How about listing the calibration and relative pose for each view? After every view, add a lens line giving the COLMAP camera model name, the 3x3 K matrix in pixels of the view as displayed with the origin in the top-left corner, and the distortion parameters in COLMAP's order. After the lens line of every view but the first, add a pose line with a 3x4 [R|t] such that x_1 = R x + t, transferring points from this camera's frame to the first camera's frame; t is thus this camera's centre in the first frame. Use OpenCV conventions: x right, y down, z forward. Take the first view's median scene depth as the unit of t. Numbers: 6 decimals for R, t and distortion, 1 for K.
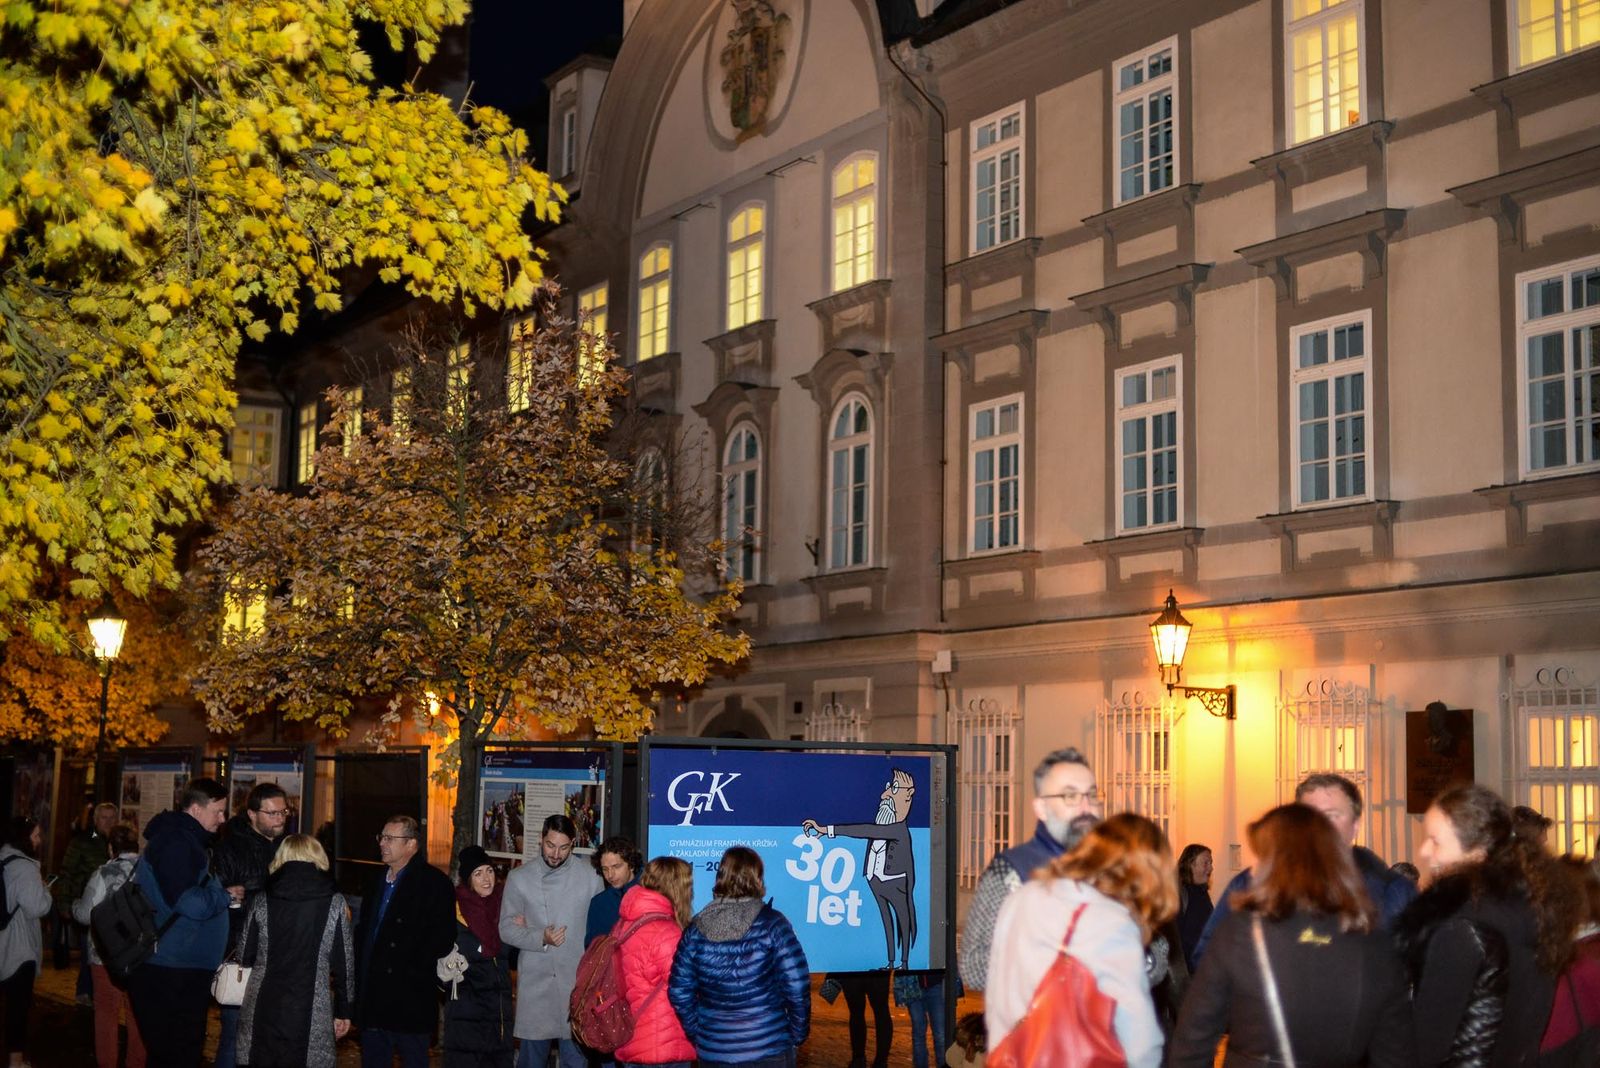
lens RADIAL K [[2289.6, 0, 800.0], [0, 2289.6, 534.0], [0, 0, 1]] dist [-0.017959, -0.020458]
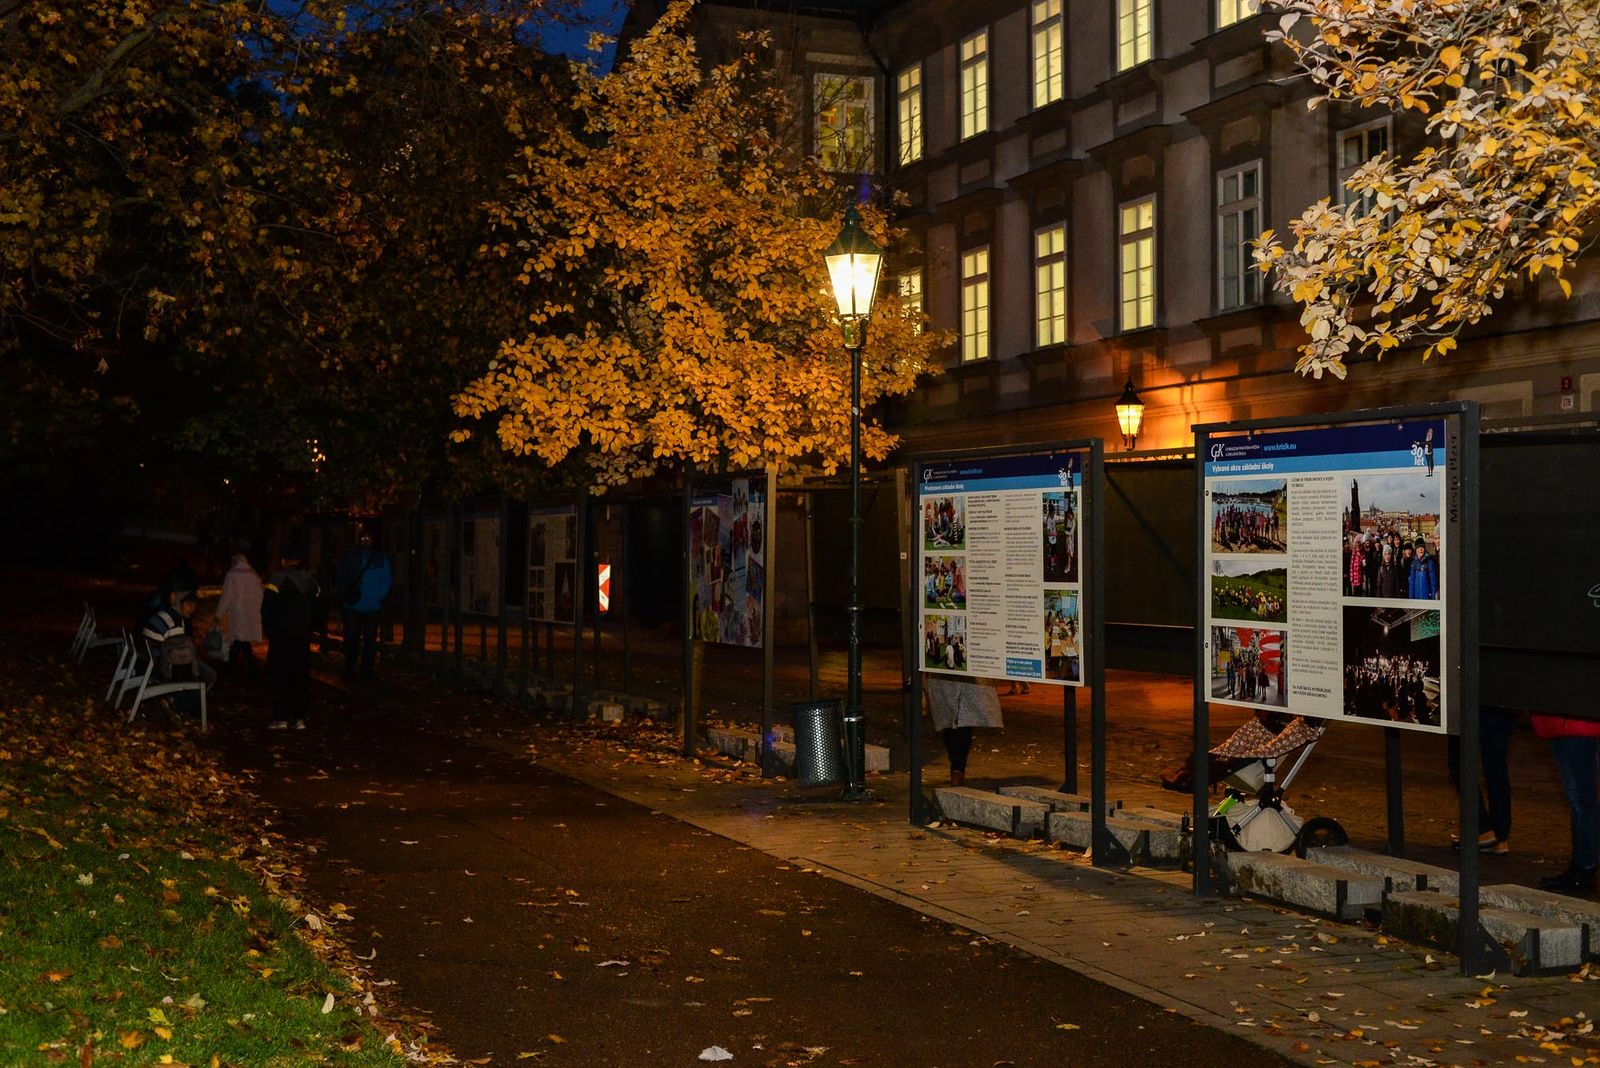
lens RADIAL K [[2289.6, 0, 800.0], [0, 2289.6, 534.0], [0, 0, 1]] dist [-0.017959, -0.020458]
pose [[0.979861, -0.021572, -0.198511, -0.174674], [0.042442, 0.993931, 0.101487, 0.043355], [0.195117, -0.107869, 0.974830, 0.339956]]
